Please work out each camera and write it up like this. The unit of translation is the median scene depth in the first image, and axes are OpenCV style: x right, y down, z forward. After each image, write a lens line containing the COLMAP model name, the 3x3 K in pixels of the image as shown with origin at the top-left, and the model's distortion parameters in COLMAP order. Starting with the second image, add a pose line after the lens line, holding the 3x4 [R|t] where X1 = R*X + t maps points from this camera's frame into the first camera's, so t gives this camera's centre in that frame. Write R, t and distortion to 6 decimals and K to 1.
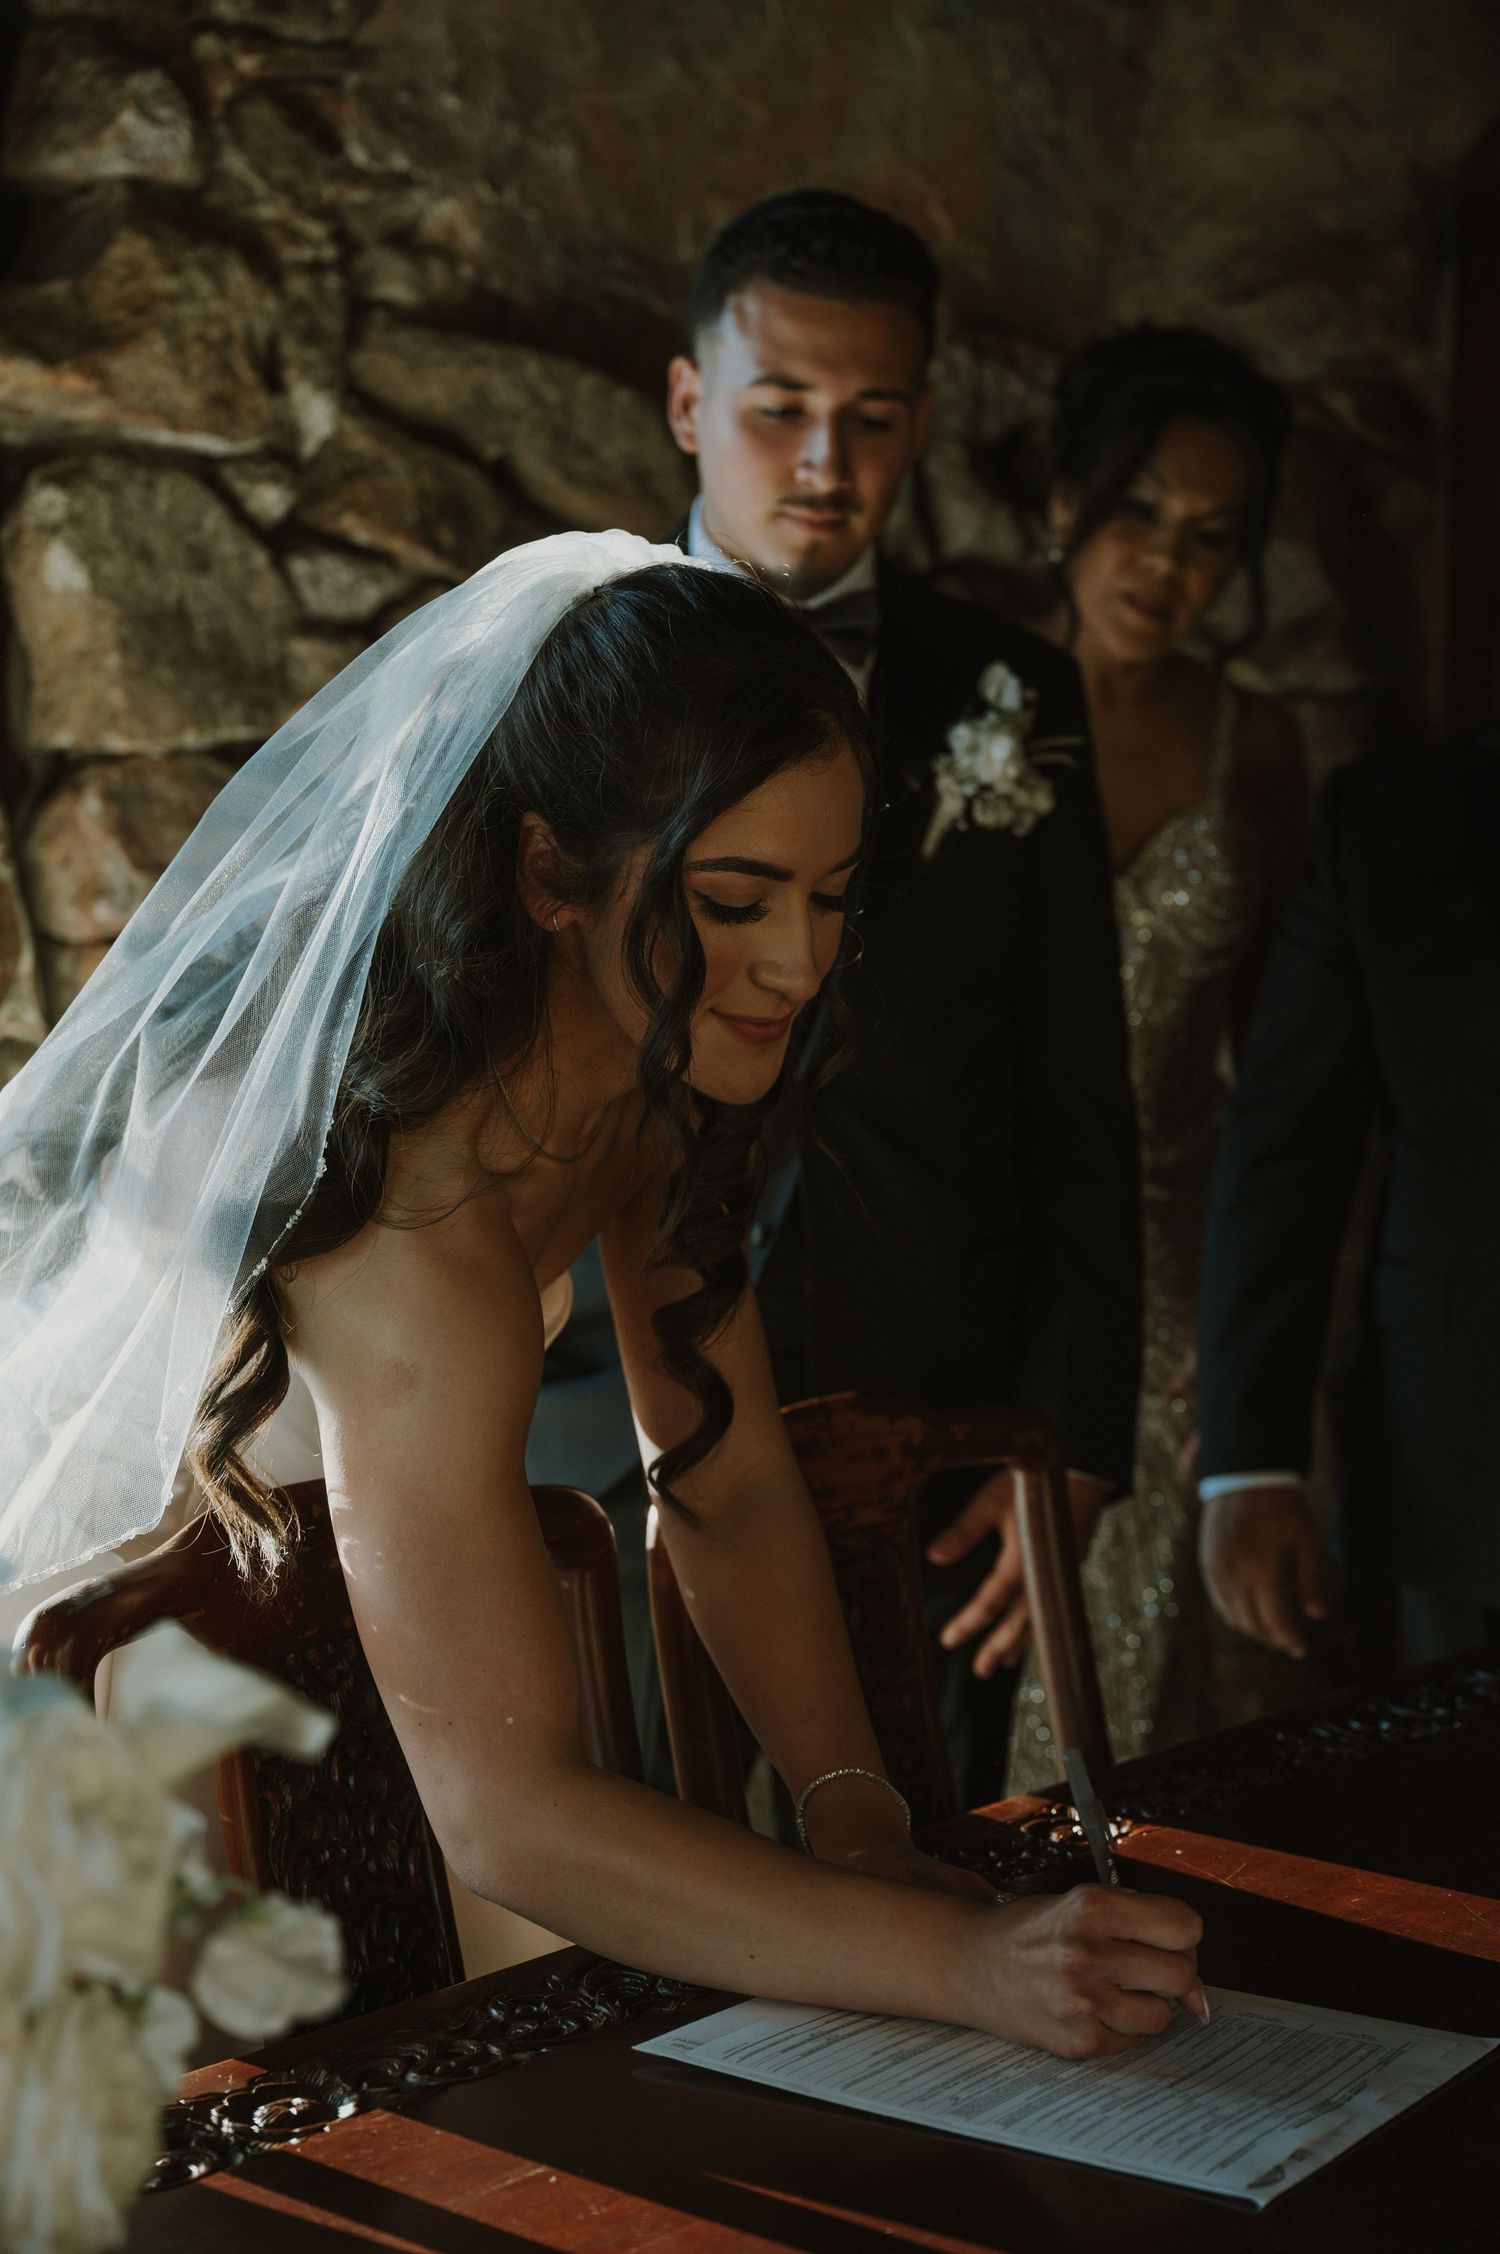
lens RADIAL K [[3427.9, 0, 759.6], [0, 3427.9, 1119.2], [0, 0, 1]] dist [0.003213, 0.000000]
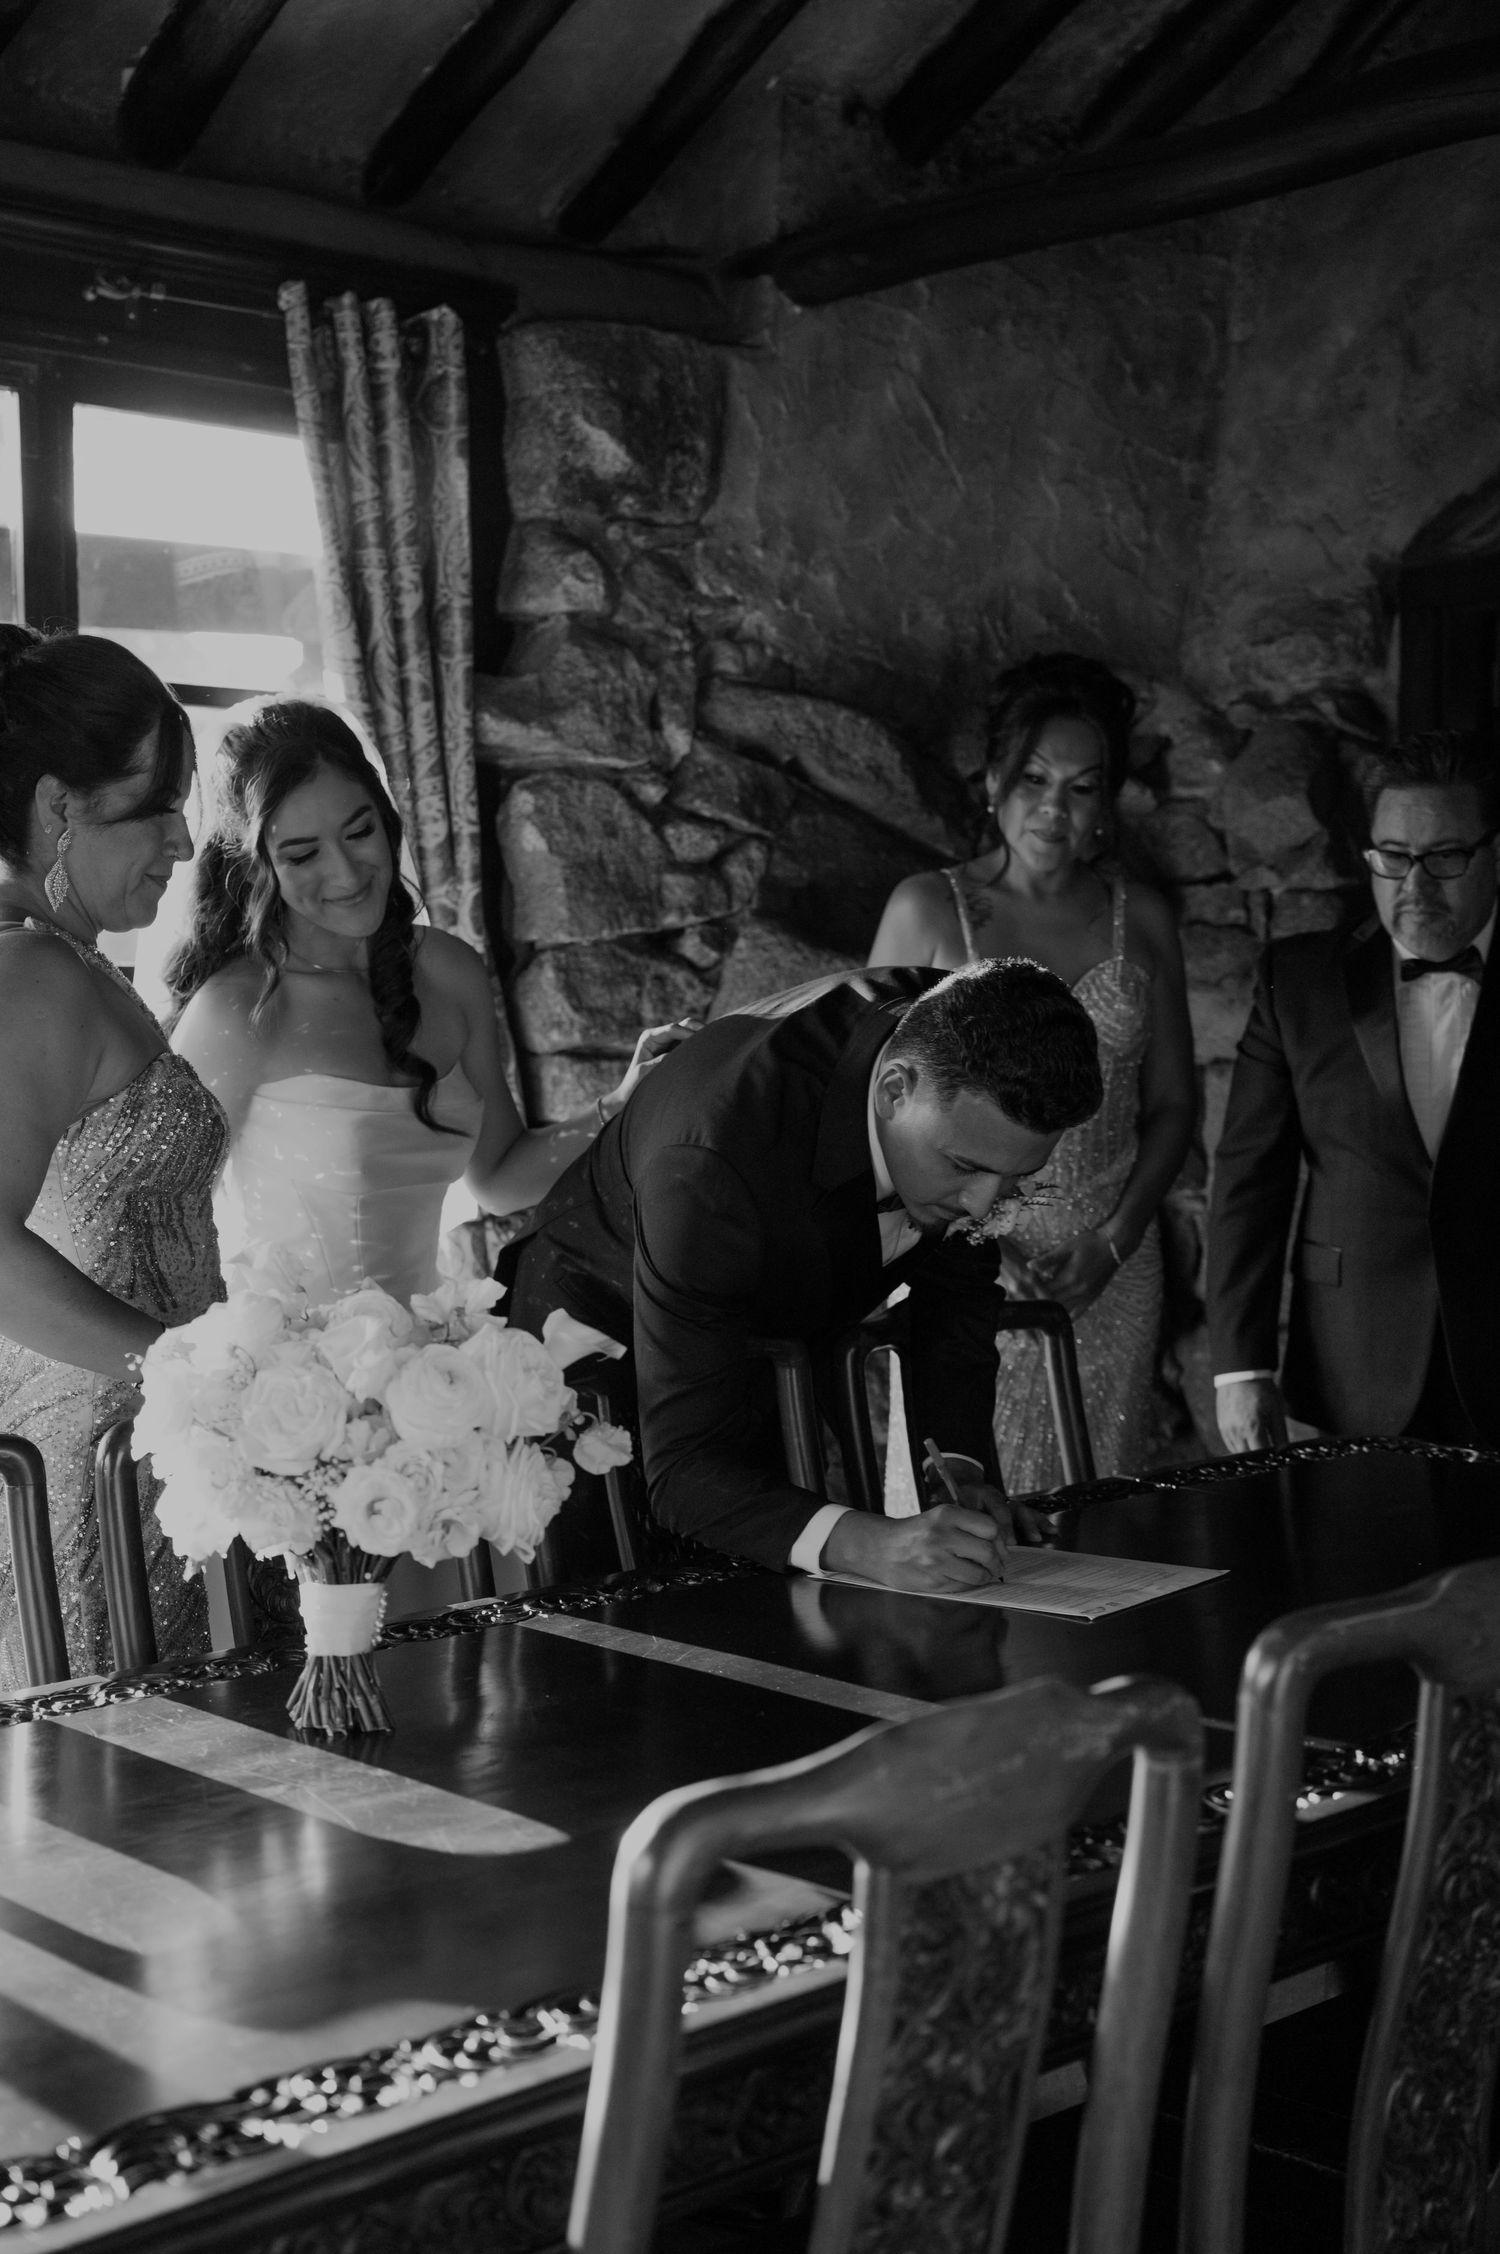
lens RADIAL K [[2750.6, 0, 745.1], [0, 2750.6, 1131.6], [0, 0, 1]] dist [0.014129, 0.000000]
pose [[0.991802, -0.007052, -0.127587, 0.075683], [0.003544, 0.999610, -0.027705, 0.025216], [0.127733, 0.027025, 0.991440, -0.341882]]
